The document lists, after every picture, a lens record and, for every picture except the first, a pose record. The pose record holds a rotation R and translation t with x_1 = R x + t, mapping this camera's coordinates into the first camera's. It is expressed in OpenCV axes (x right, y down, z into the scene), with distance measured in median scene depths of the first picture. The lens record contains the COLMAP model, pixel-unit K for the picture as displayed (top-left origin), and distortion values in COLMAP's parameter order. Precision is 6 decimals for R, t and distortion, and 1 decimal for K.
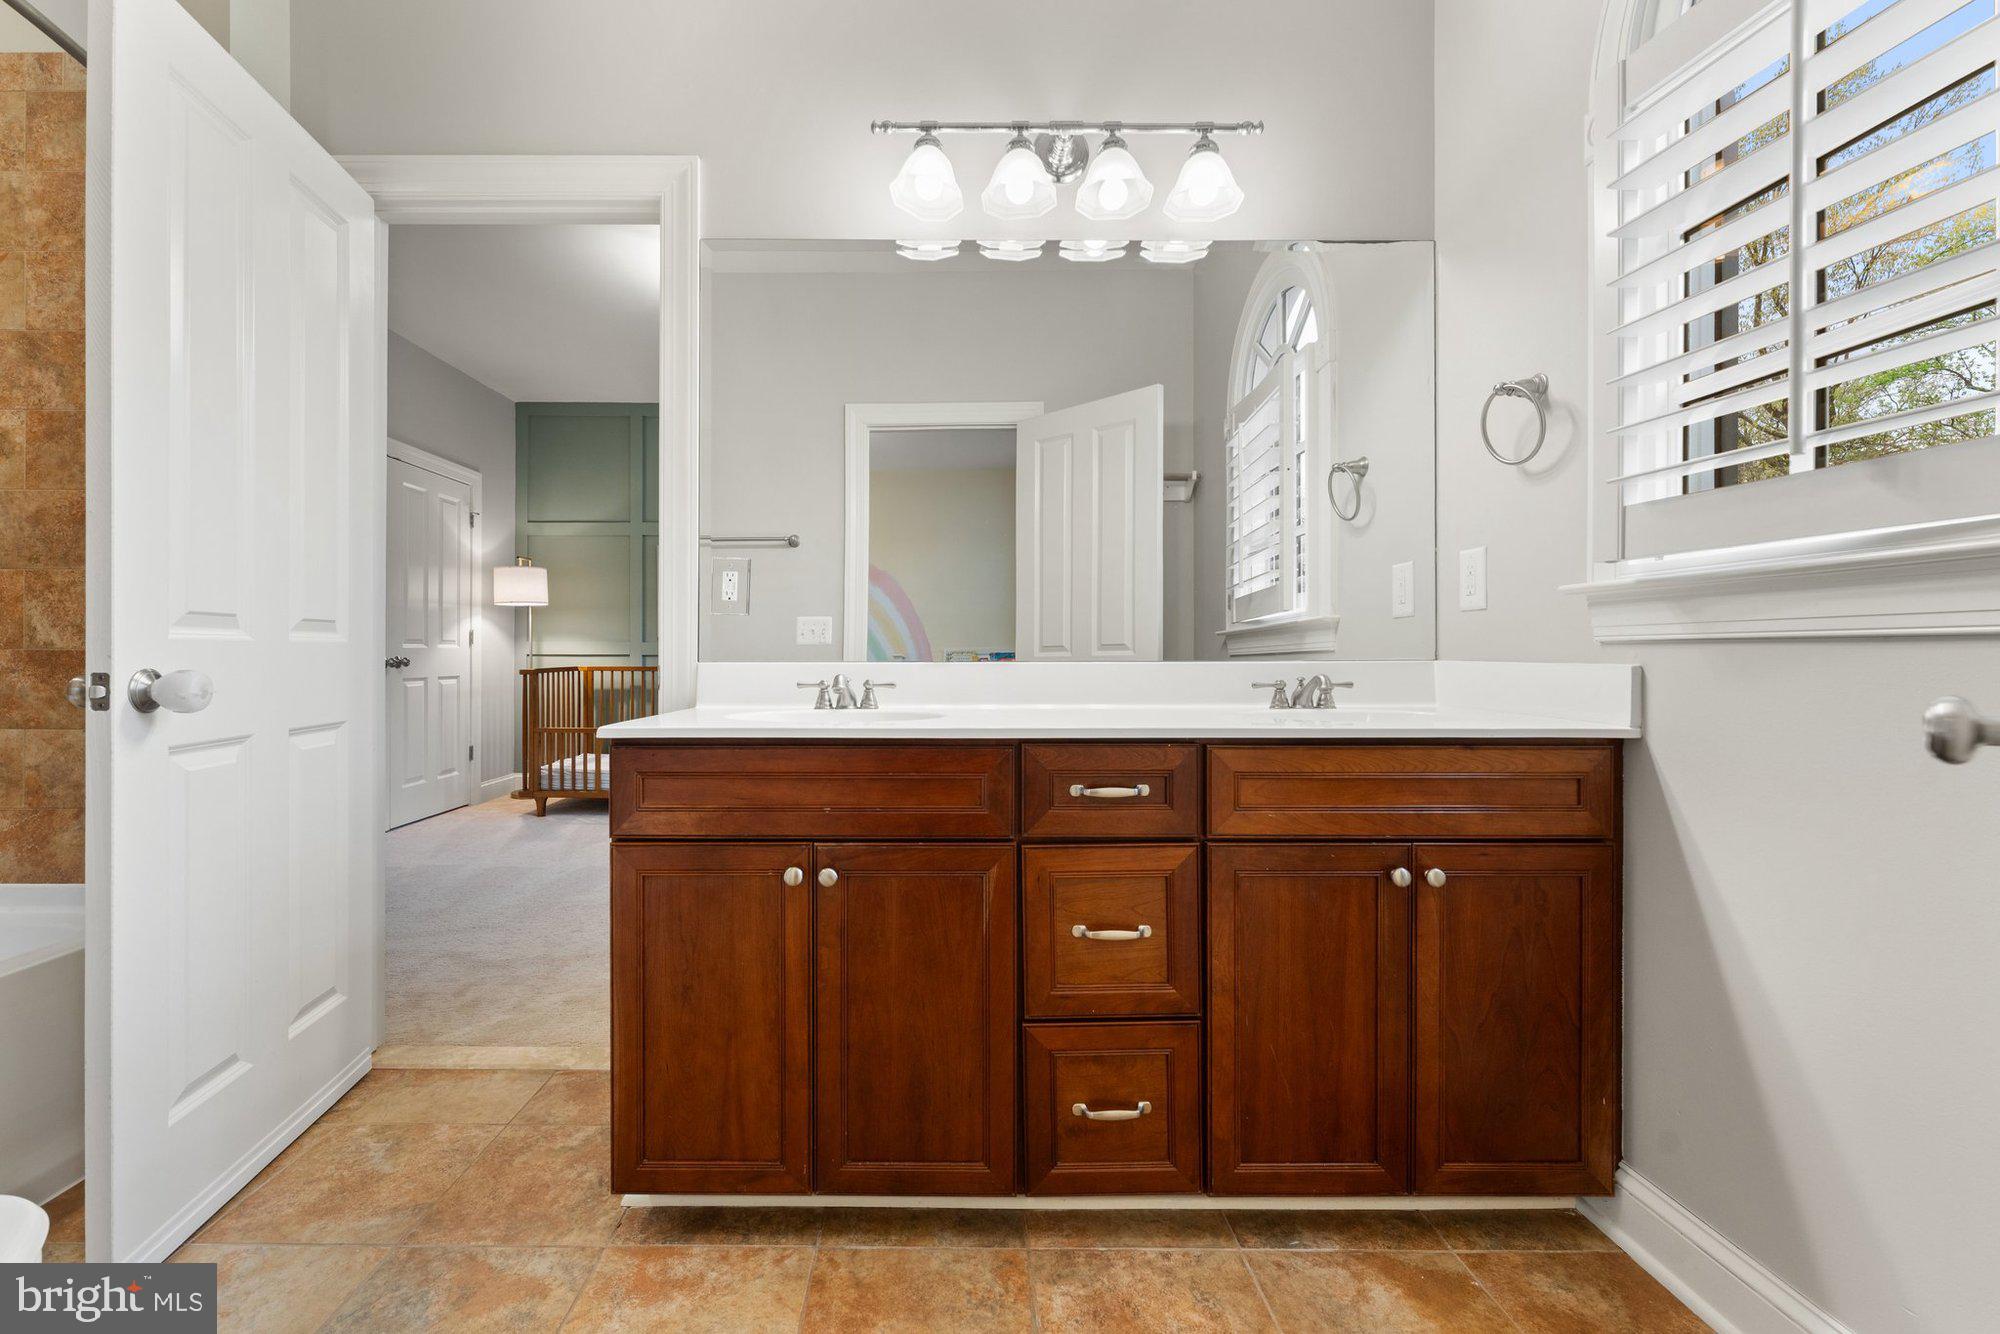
lens RADIAL K [[804.7, 0, 1000.0], [0, 804.7, 667.0], [0, 0, 1]] dist [0.000046, -0.000080]
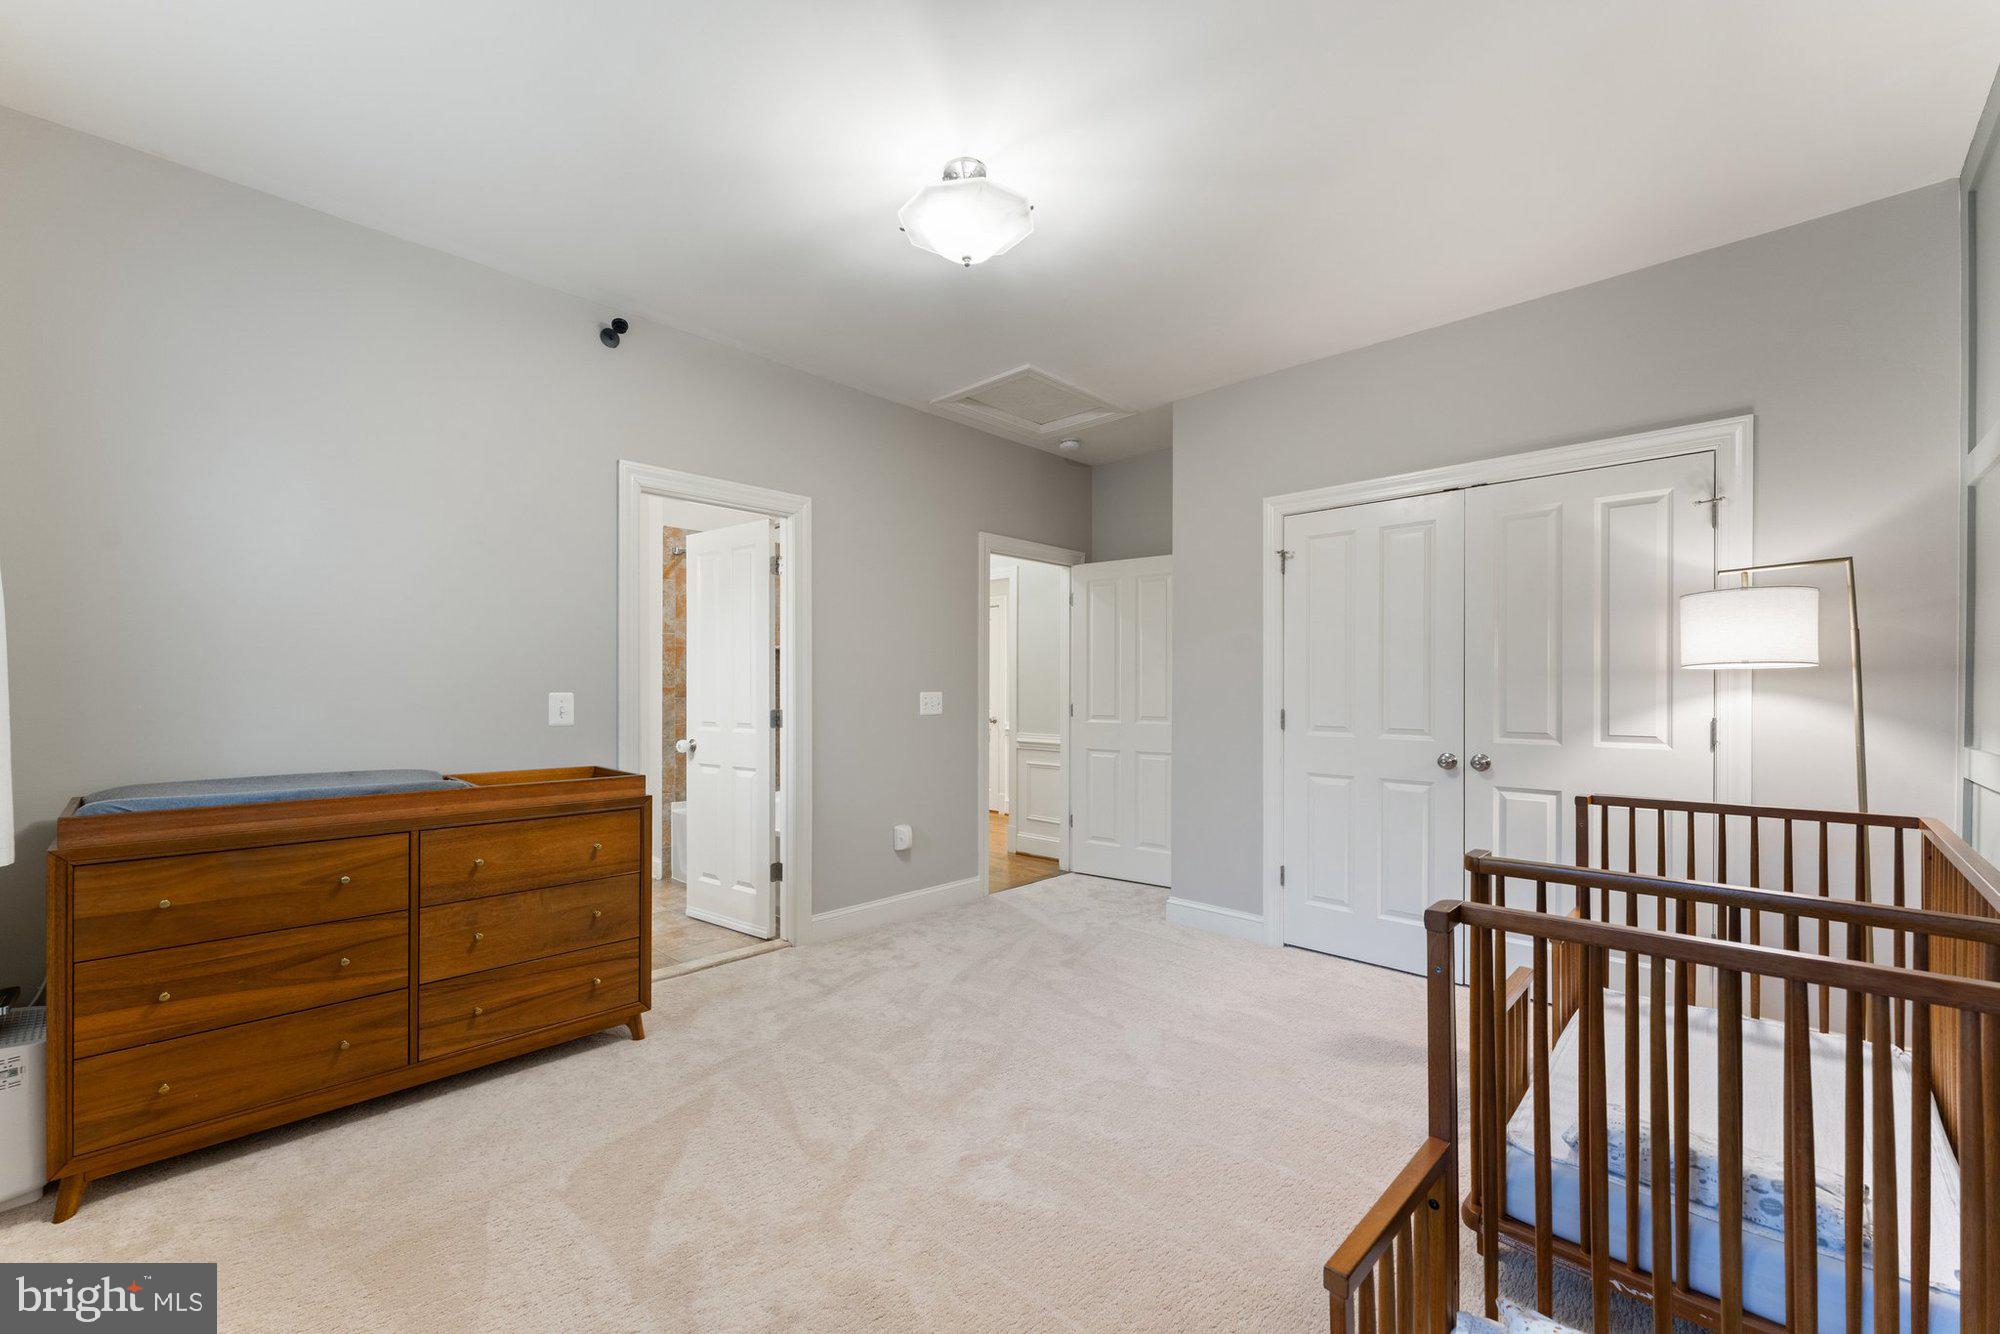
lens RADIAL K [[804.7, 0, 1000.0], [0, 804.7, 667.0], [0, 0, 1]] dist [0.000046, -0.000080]
pose [[-0.747542, -0.022033, -0.663849, 0.064554], [-0.013869, 0.999750, -0.017564, -0.070454], [0.664070, -0.003923, -0.747660, 1.189658]]
